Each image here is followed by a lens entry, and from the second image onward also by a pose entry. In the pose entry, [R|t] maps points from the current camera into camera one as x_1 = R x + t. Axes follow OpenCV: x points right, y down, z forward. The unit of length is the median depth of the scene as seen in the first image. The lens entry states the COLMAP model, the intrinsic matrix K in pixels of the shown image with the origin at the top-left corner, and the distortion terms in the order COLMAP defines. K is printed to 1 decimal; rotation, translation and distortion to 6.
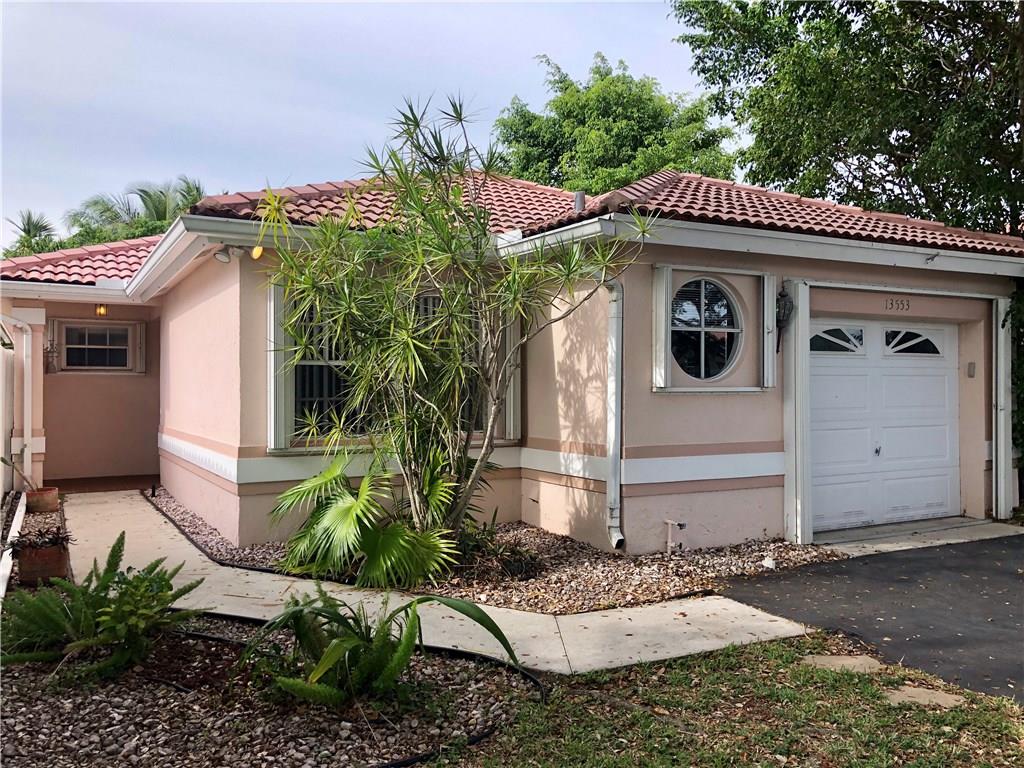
lens RADIAL K [[840.6, 0, 512.0], [0, 840.6, 384.0], [0, 0, 1]] dist [0.026405, -0.011661]
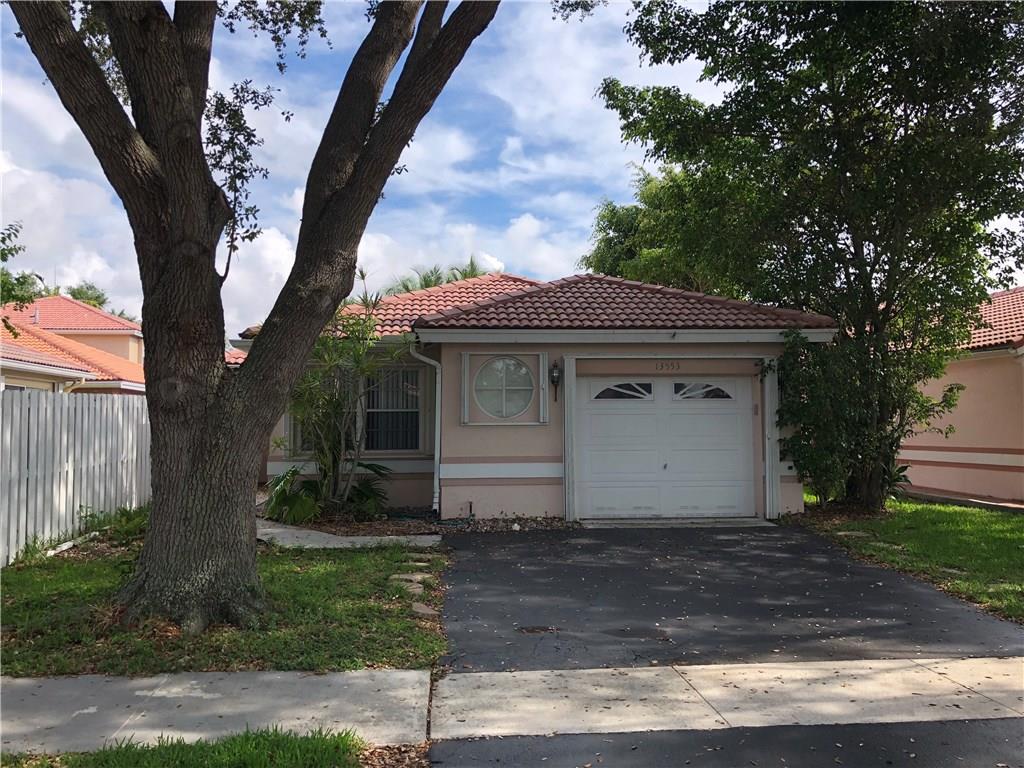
lens RADIAL K [[840.6, 0, 512.0], [0, 840.6, 384.0], [0, 0, 1]] dist [0.026405, -0.011661]
pose [[0.921724, -0.030155, -0.386672, 0.764376], [0.006181, 0.997988, -0.063095, 0.028024], [0.387797, 0.055766, 0.920056, -0.448691]]
